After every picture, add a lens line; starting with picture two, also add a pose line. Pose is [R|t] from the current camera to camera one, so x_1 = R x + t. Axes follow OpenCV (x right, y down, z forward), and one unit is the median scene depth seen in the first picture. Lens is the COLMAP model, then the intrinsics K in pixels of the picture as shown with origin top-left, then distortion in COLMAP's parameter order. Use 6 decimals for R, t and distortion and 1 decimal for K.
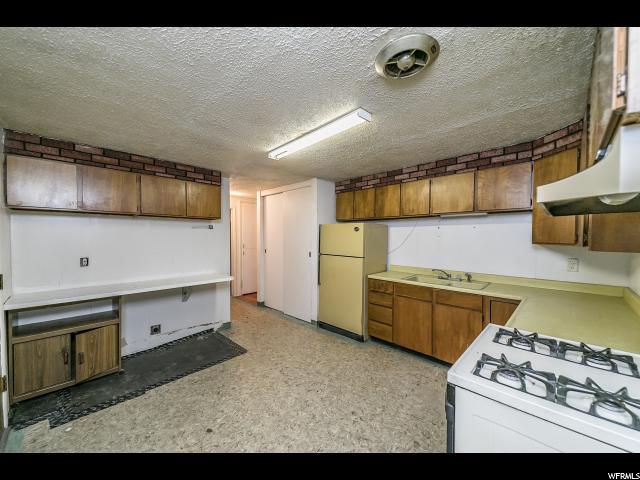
lens RADIAL K [[246.3, 0, 318.3], [0, 246.3, 239.6], [0, 0, 1]] dist [0.035904, -0.013234]
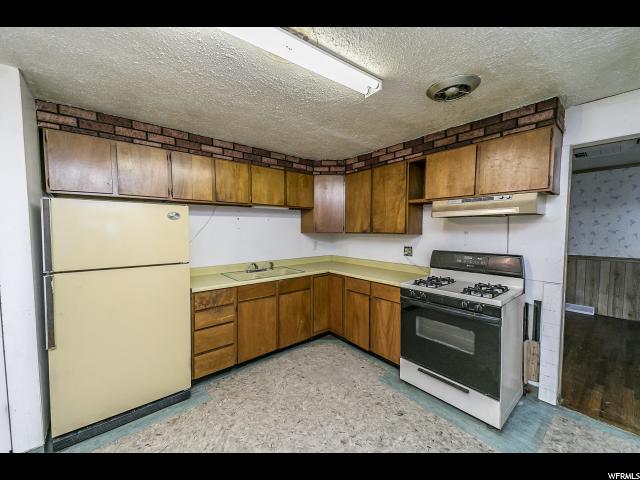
lens RADIAL K [[246.3, 0, 318.3], [0, 246.3, 239.6], [0, 0, 1]] dist [0.035904, -0.013234]
pose [[0.098555, -0.046996, 0.994021, -0.452988], [0.016955, 0.998819, 0.045542, -0.007838], [-0.994987, 0.012365, 0.099235, 0.685923]]
